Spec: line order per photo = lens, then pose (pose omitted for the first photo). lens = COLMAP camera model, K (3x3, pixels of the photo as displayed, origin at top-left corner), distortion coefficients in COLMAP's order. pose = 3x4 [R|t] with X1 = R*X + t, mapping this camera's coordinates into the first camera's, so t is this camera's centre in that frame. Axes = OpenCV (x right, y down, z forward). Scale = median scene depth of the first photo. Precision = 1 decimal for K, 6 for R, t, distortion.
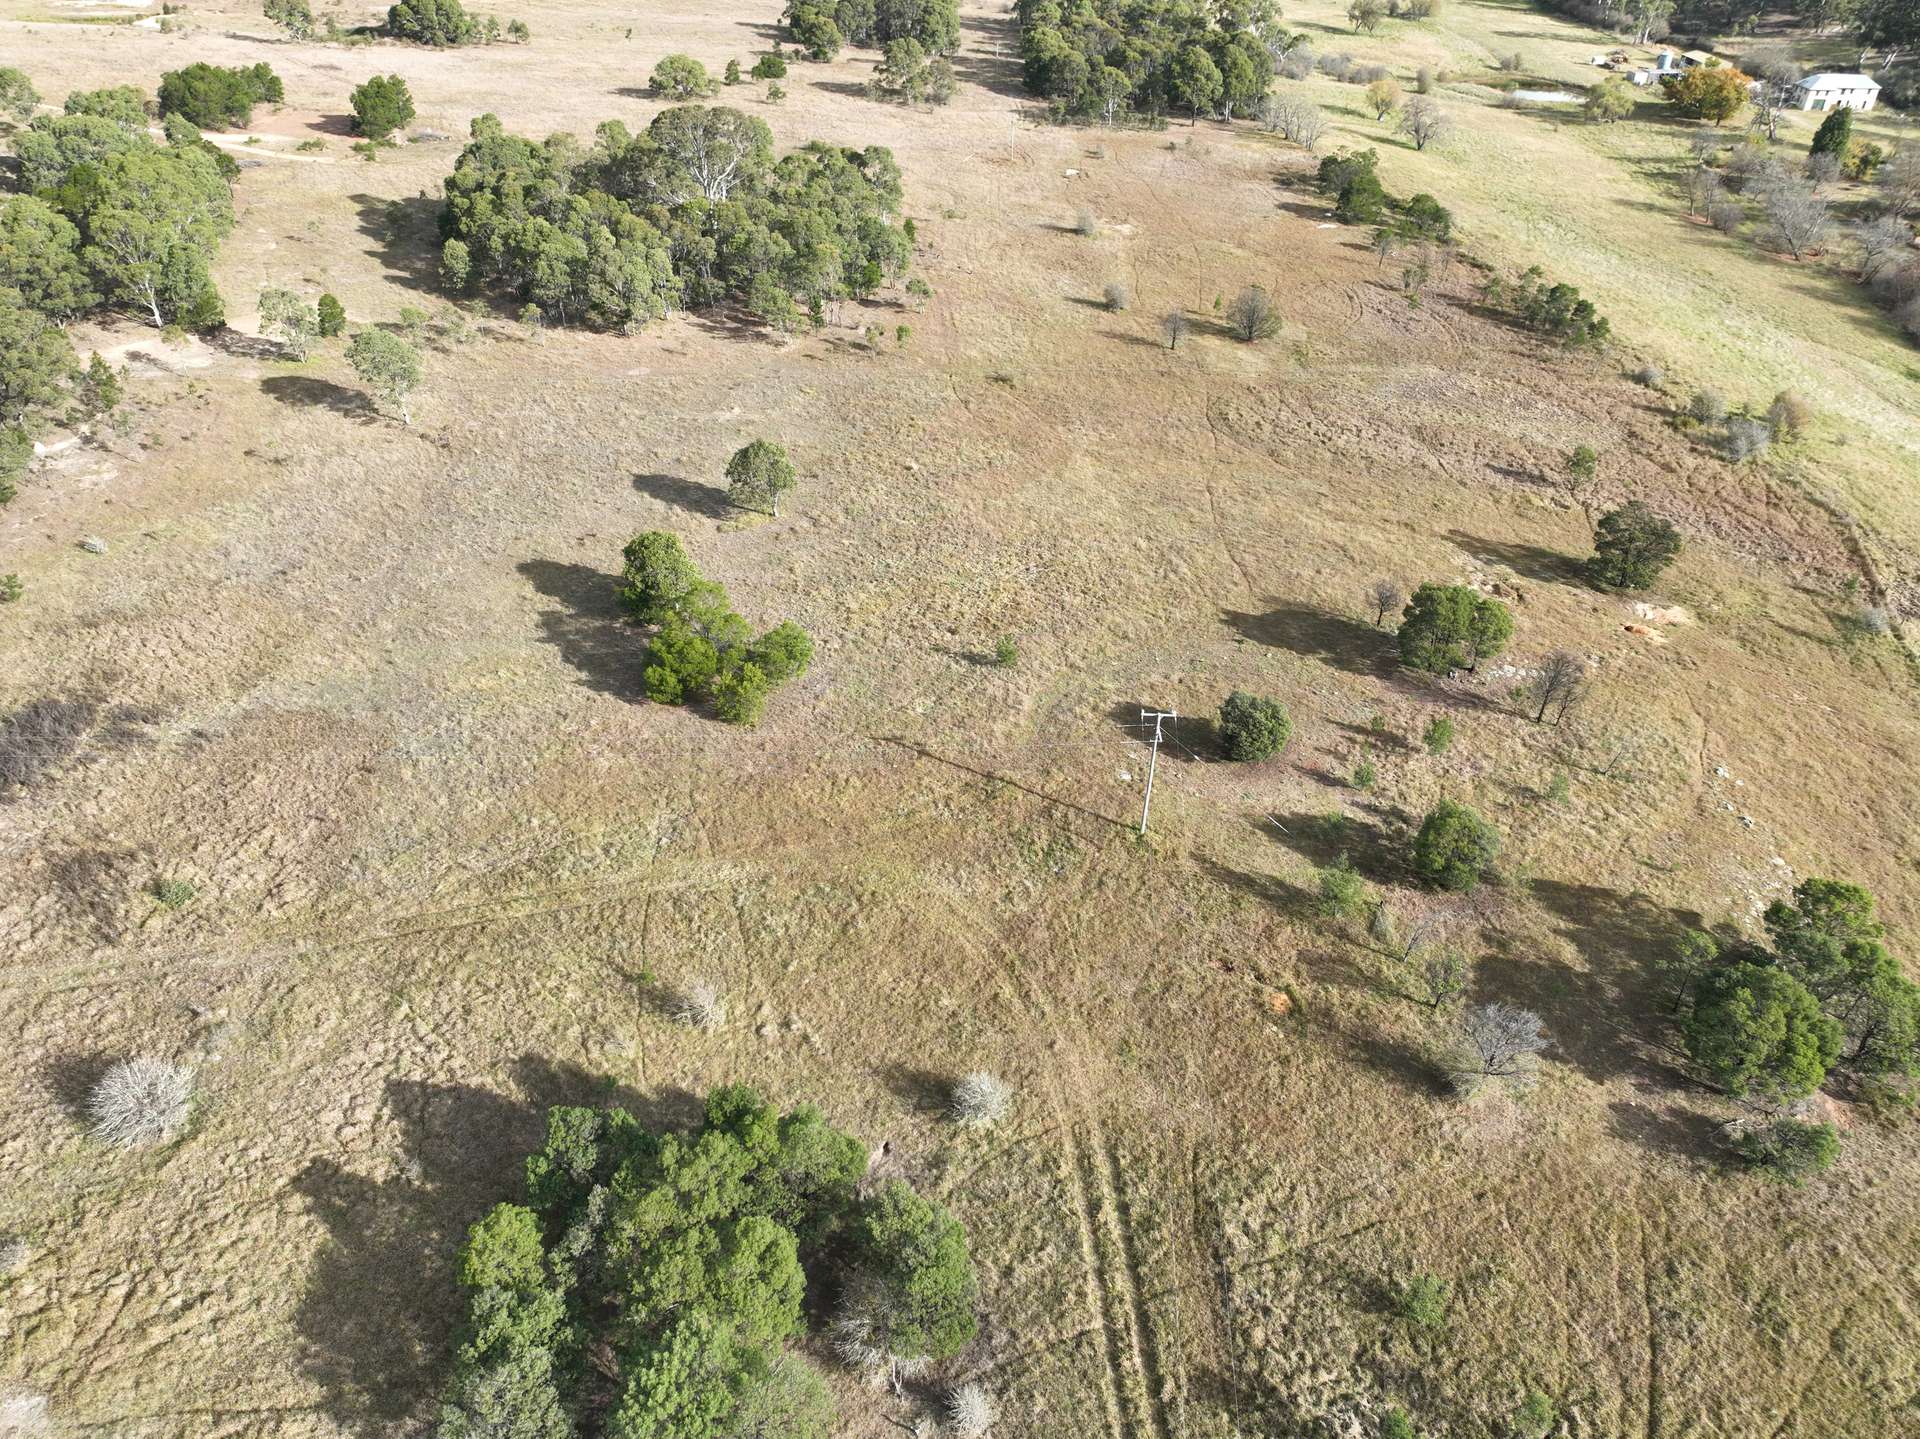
lens RADIAL K [[1351.3, 0, 966.9], [0, 1351.3, 714.7], [0, 0, 1]] dist [0.002561, 0.019021]
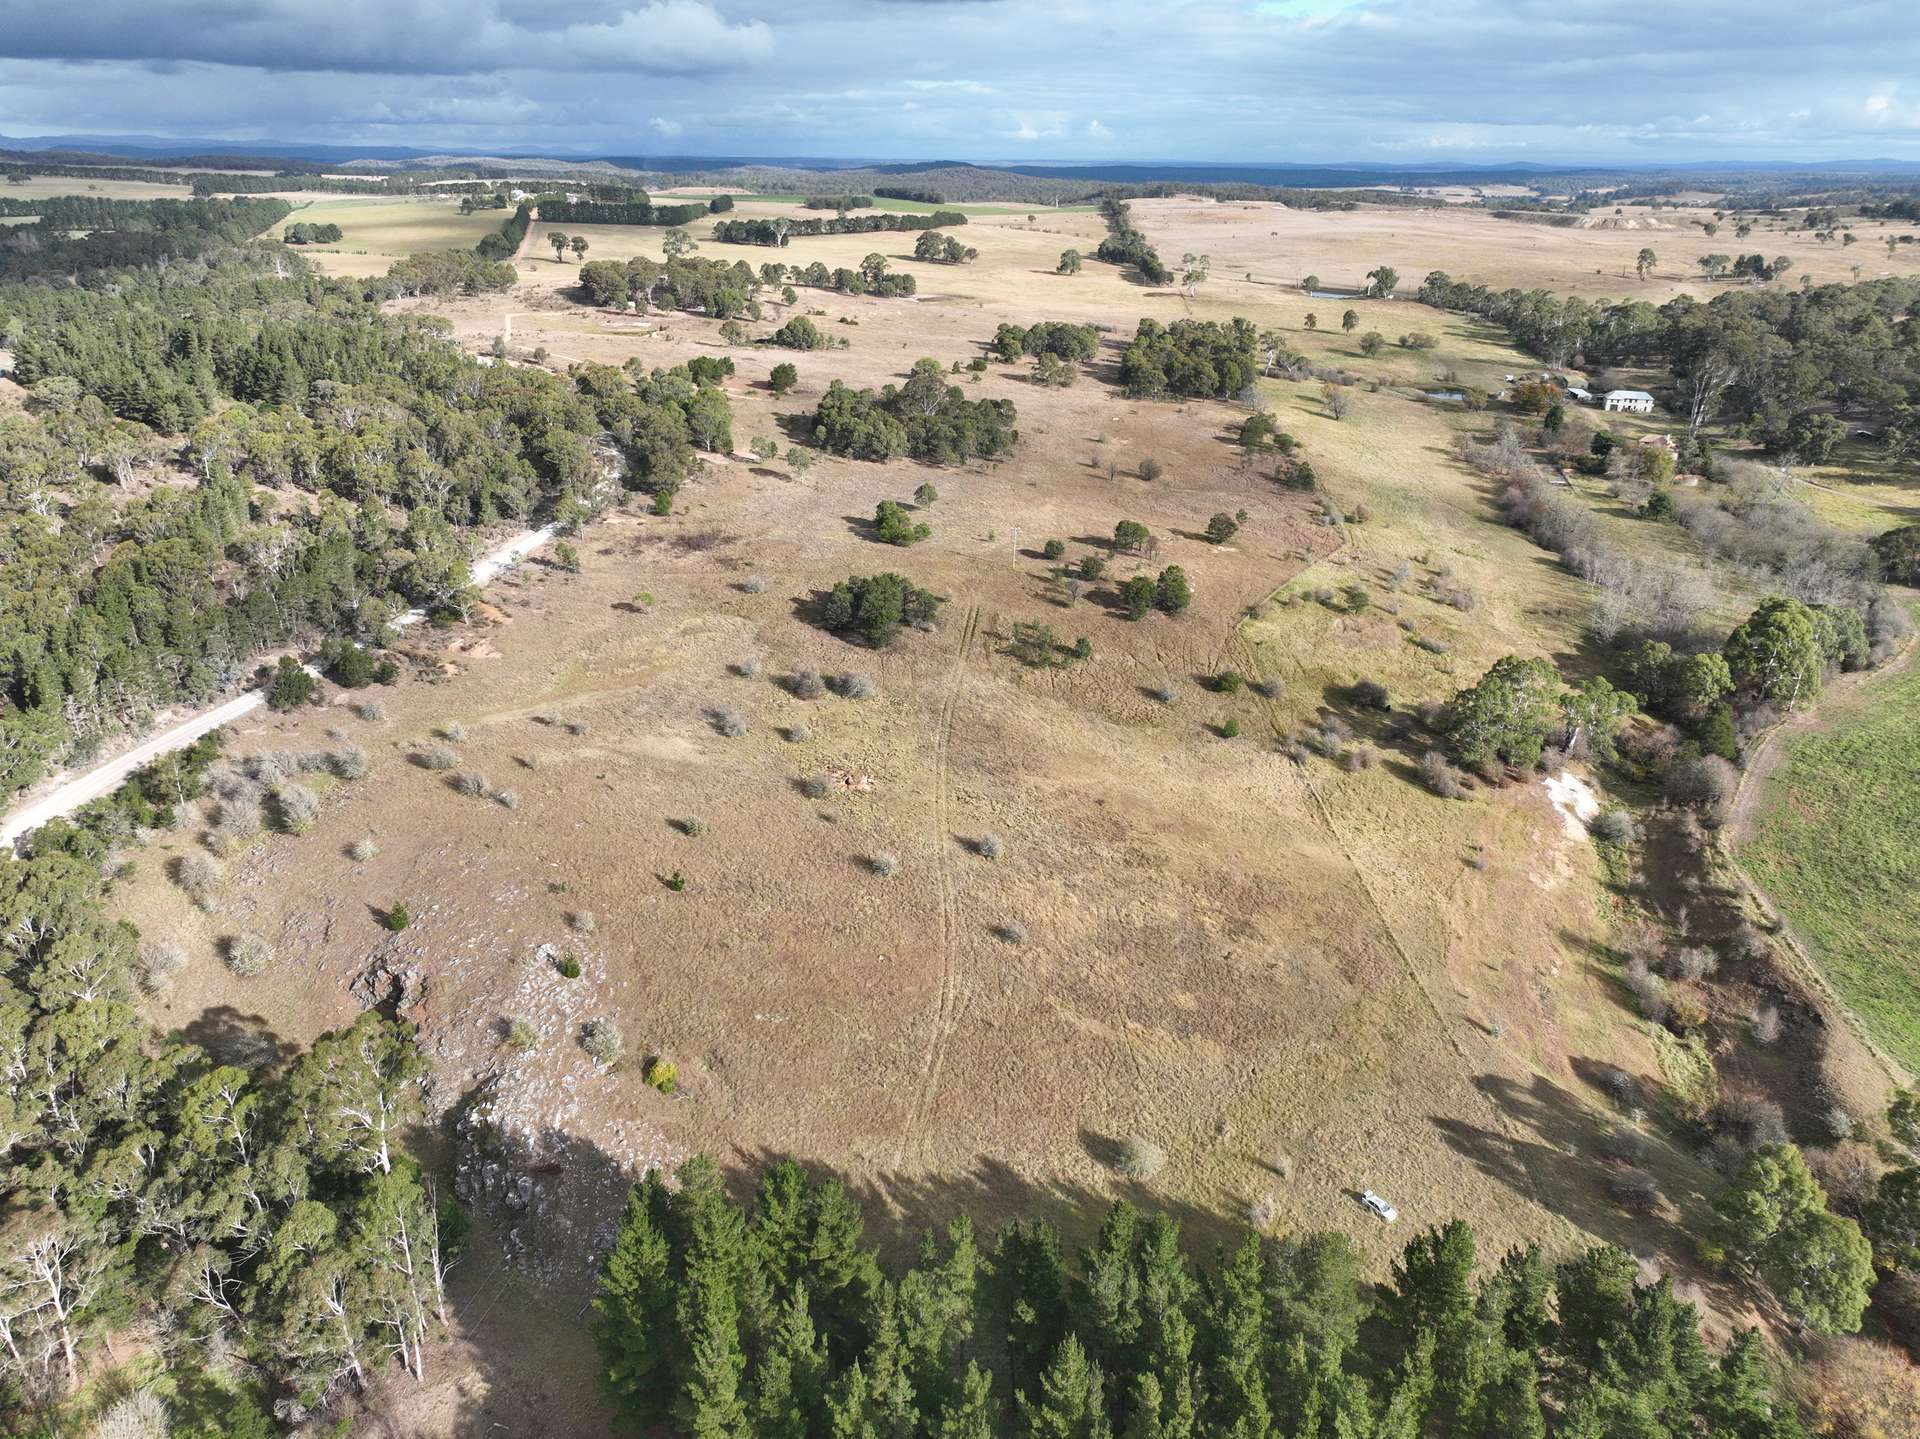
lens RADIAL K [[1351.3, 0, 961.2], [0, 1351.3, 719.5], [0, 0, 1]] dist [0.002561, 0.019021]
pose [[0.982639, 0.074194, -0.170047, 0.279734], [-0.105493, 0.977409, -0.183145, 0.506950], [0.152617, 0.197905, 0.968267, -1.051371]]
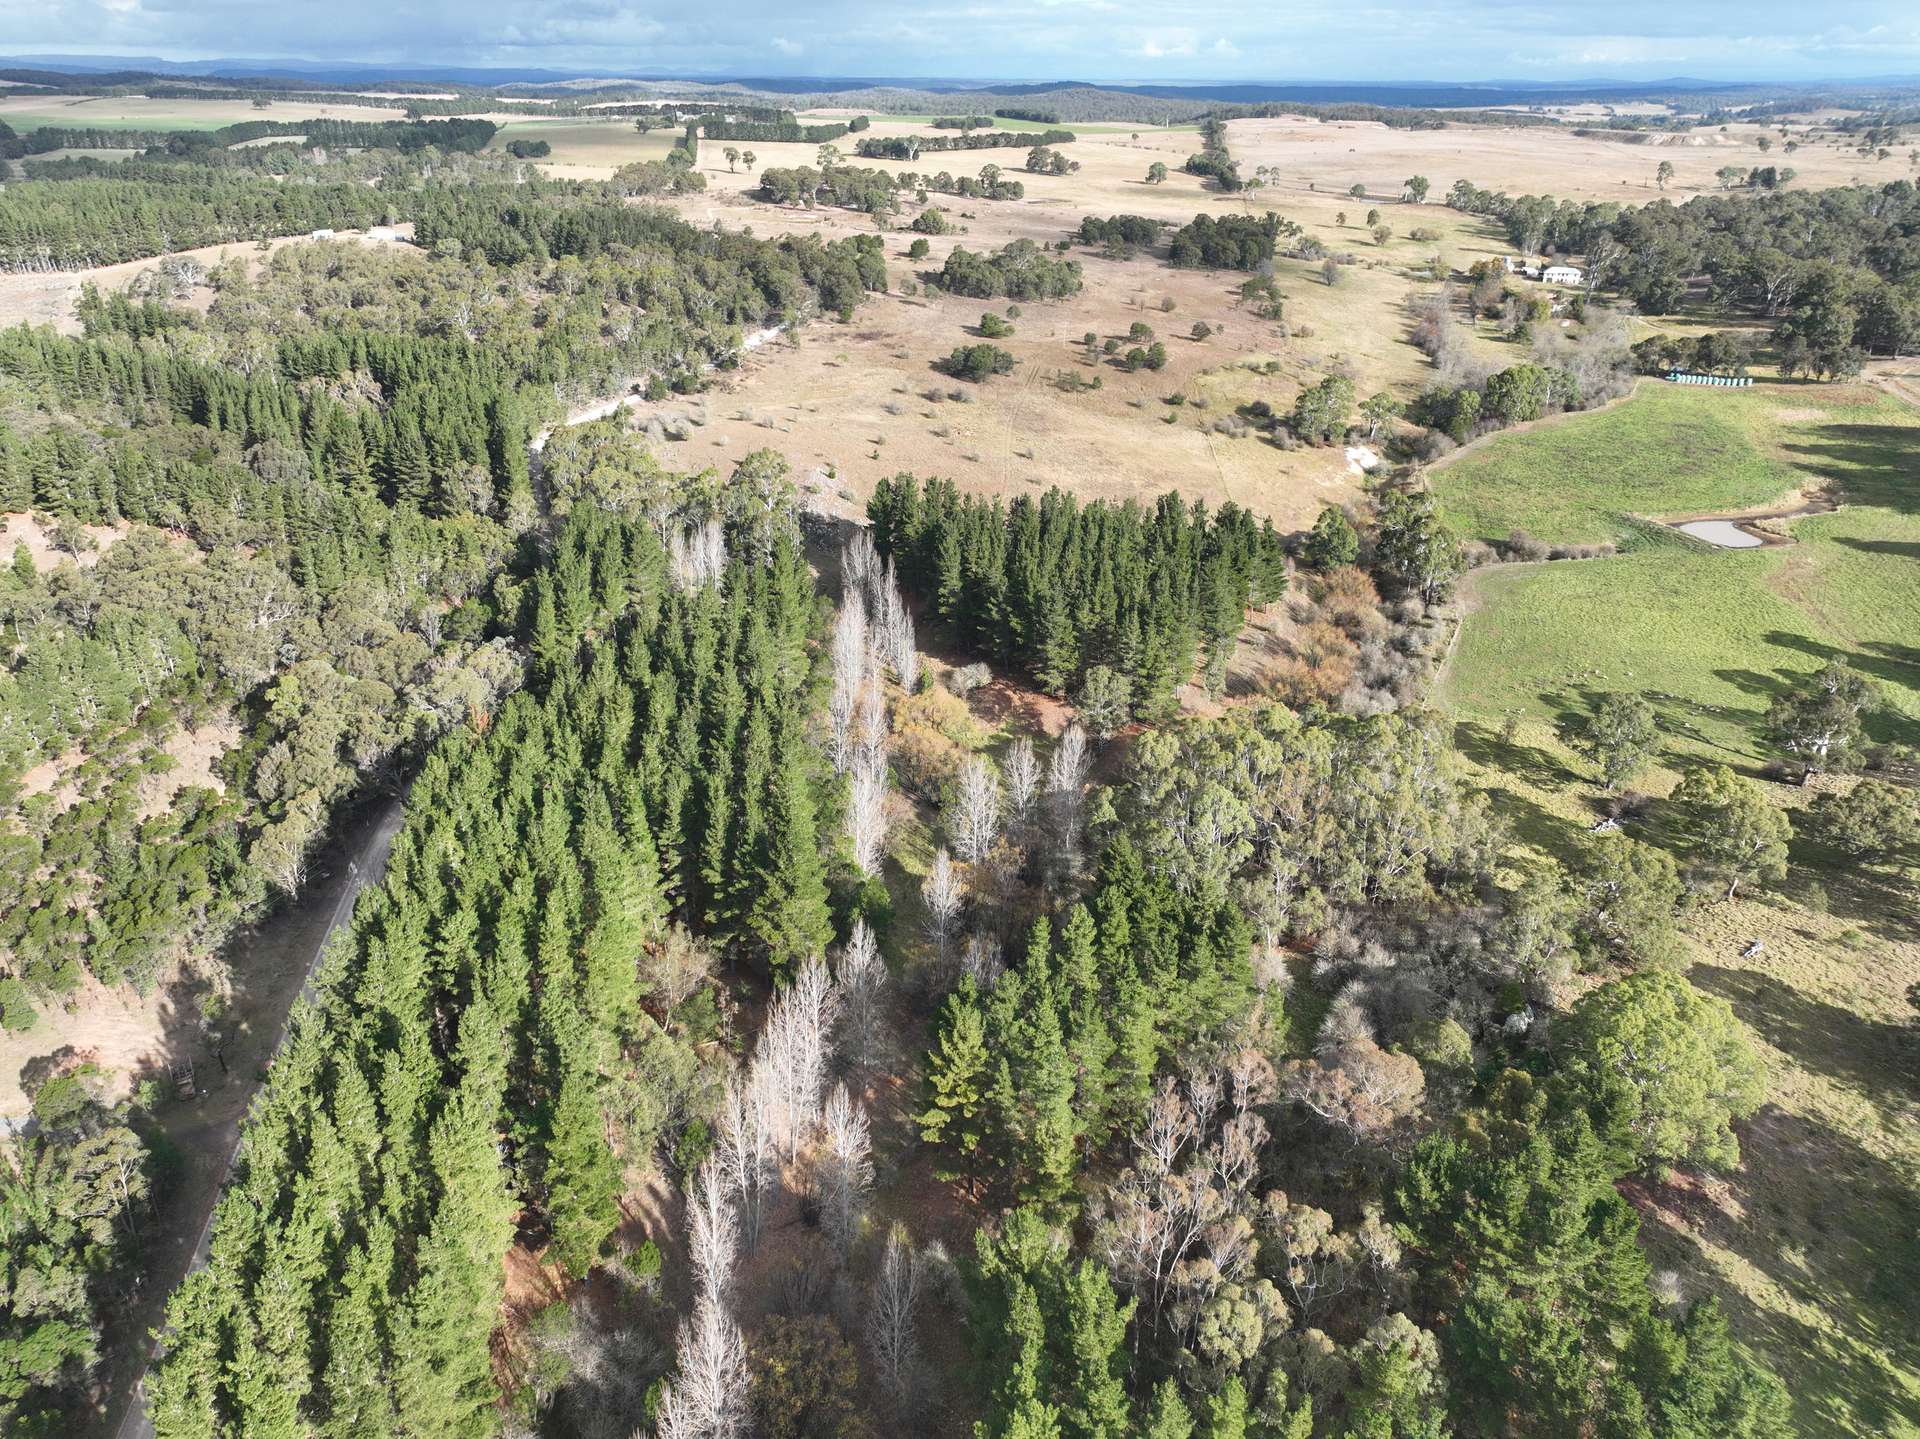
lens RADIAL K [[1351.3, 0, 964.9], [0, 1351.3, 720.8], [0, 0, 1]] dist [0.002561, 0.019021]
pose [[0.964000, 0.114307, -0.240079, 0.572325], [-0.147251, 0.981289, -0.124052, 1.074193], [0.221407, 0.154939, 0.962794, -1.947223]]
